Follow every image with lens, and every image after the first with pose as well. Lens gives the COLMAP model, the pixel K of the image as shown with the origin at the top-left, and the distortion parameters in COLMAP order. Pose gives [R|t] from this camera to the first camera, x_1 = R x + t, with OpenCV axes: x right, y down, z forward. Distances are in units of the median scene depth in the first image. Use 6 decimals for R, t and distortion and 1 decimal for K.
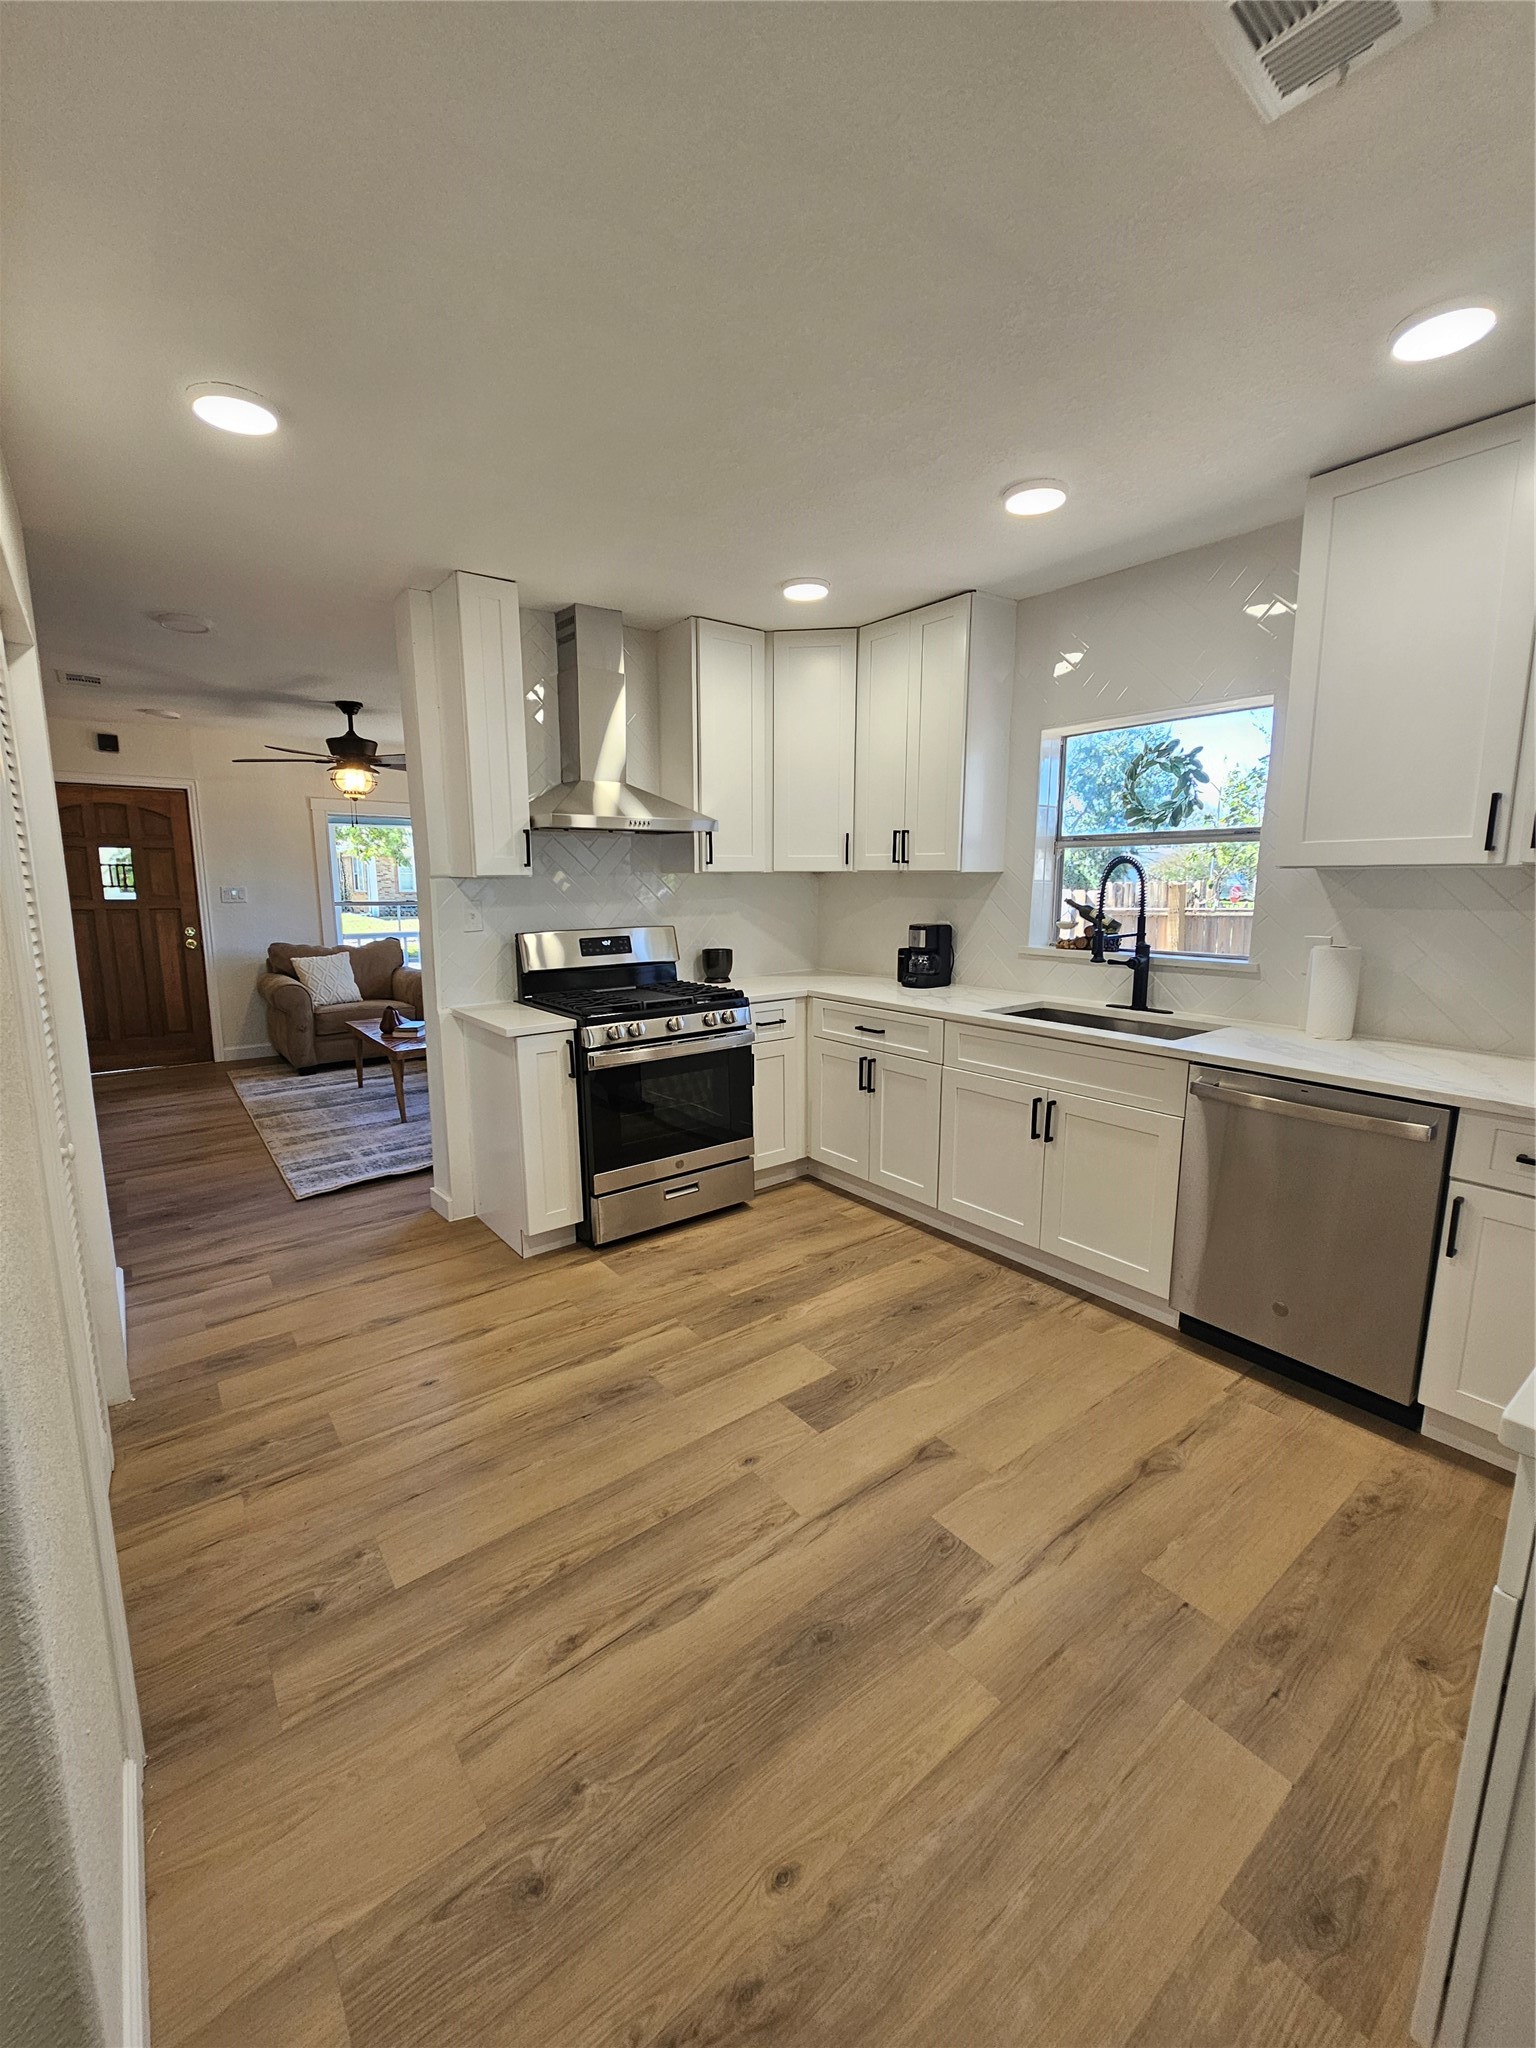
lens RADIAL K [[833.2, 0, 763.9], [0, 833.2, 1016.5], [0, 0, 1]] dist [0.002069, -0.001134]
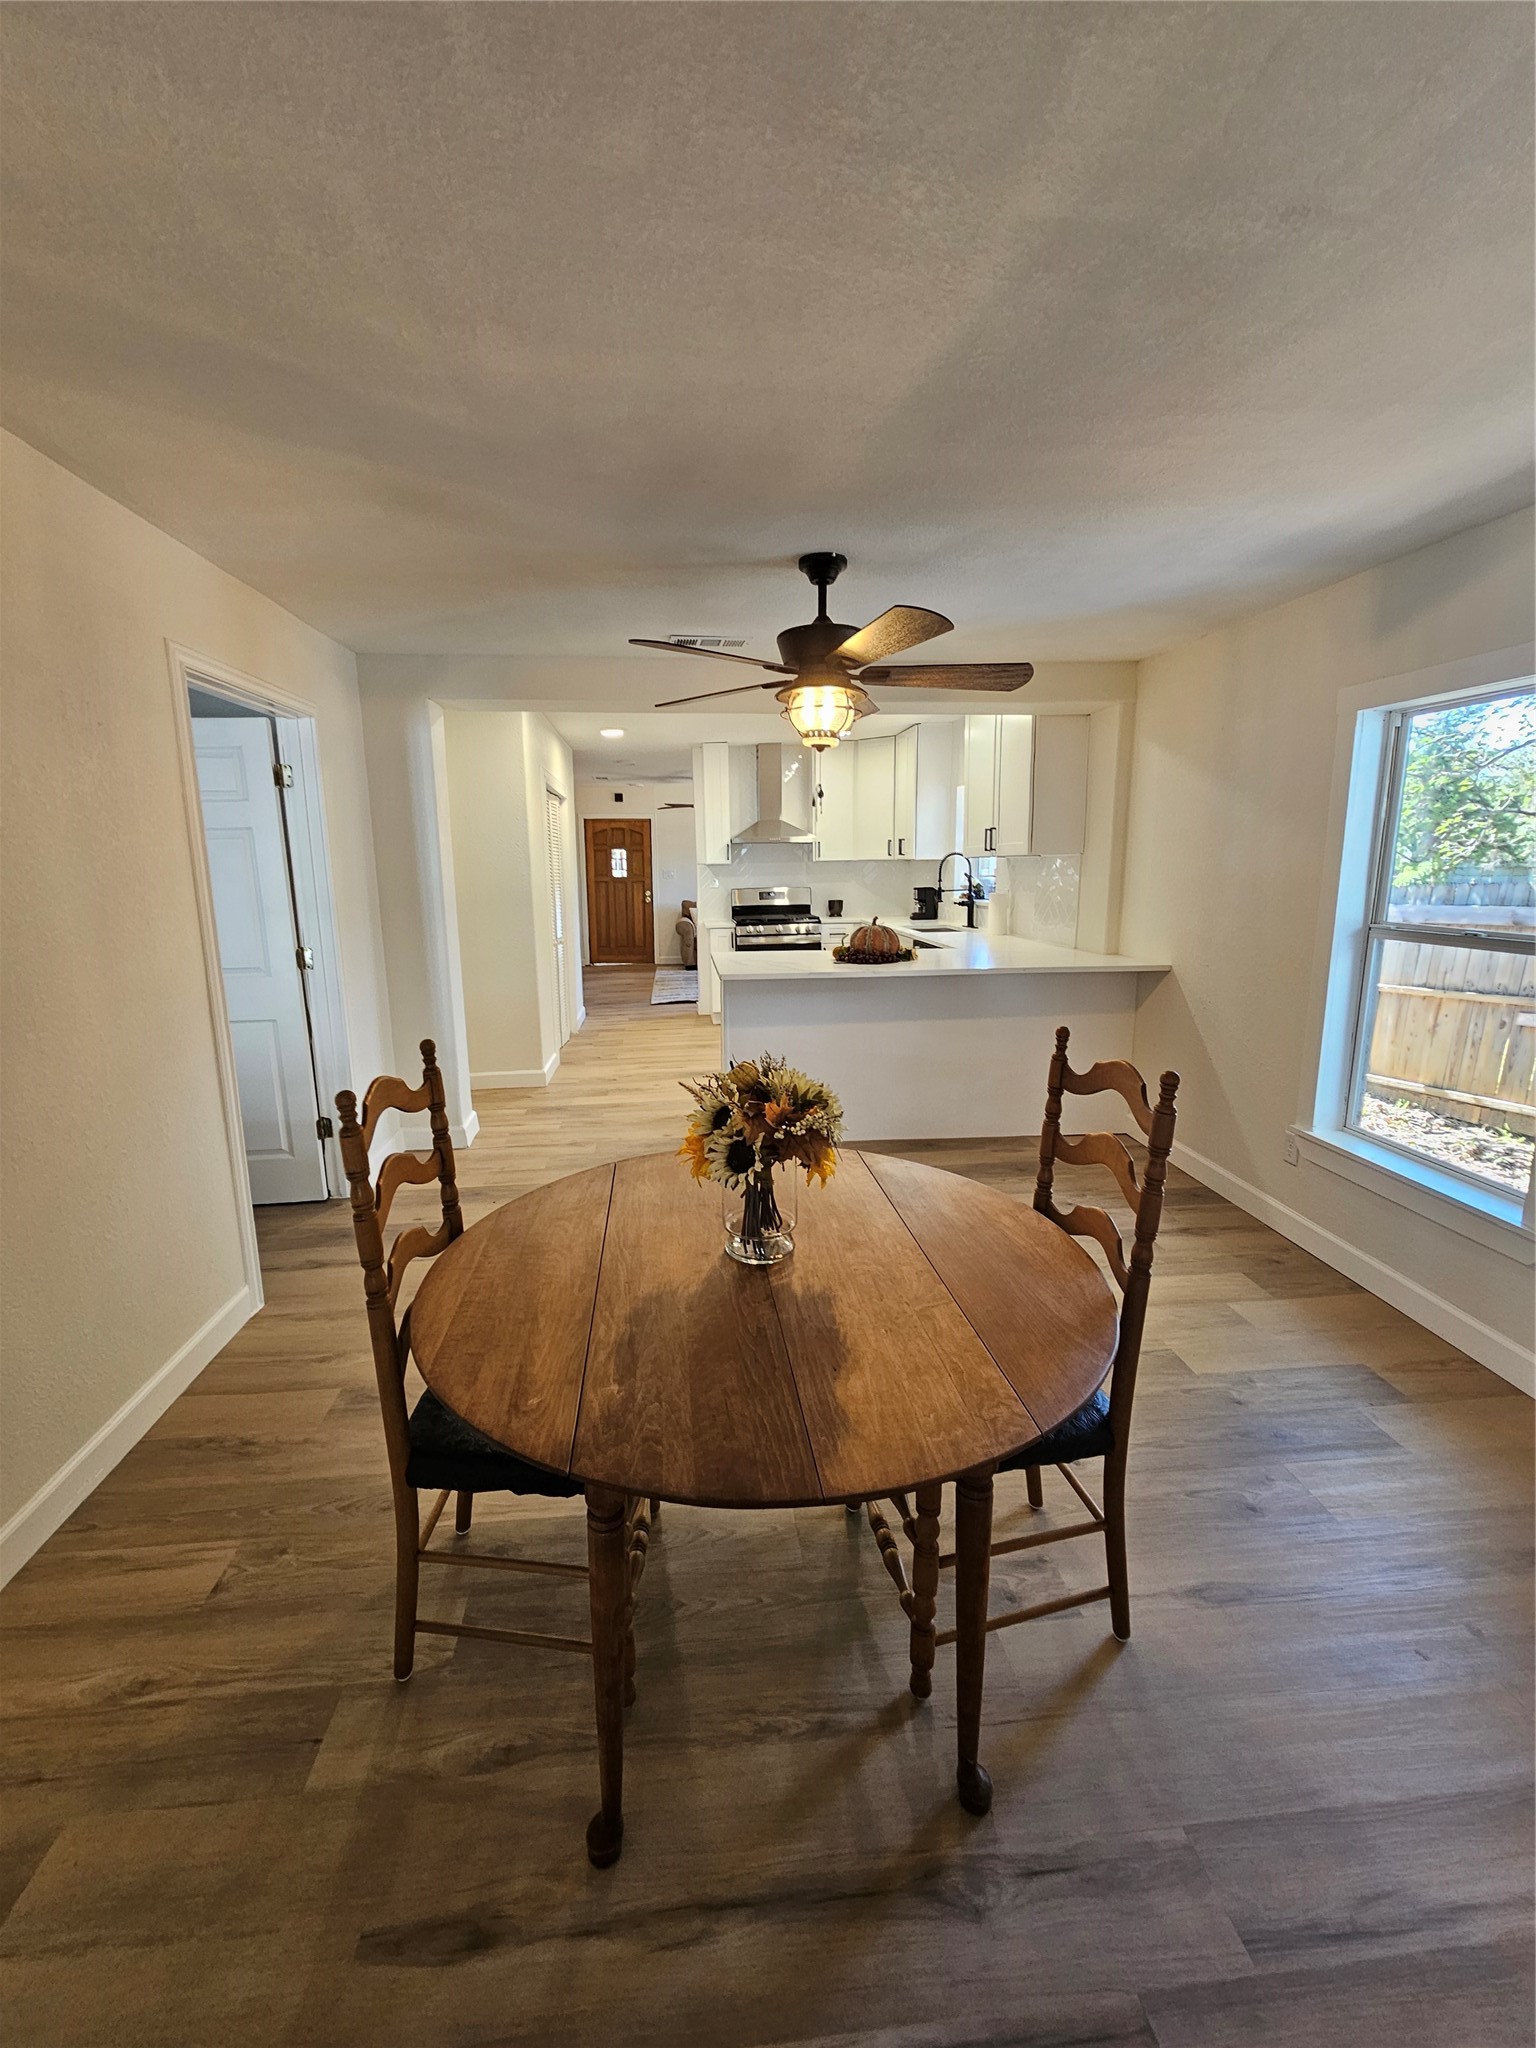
lens RADIAL K [[833.2, 0, 763.9], [0, 833.2, 1016.5], [0, 0, 1]] dist [0.002069, -0.001134]
pose [[0.850059, 0.089258, -0.519068, 1.413100], [-0.080823, 0.995969, 0.038904, 0.213513], [0.520449, 0.008882, 0.853847, -1.243271]]
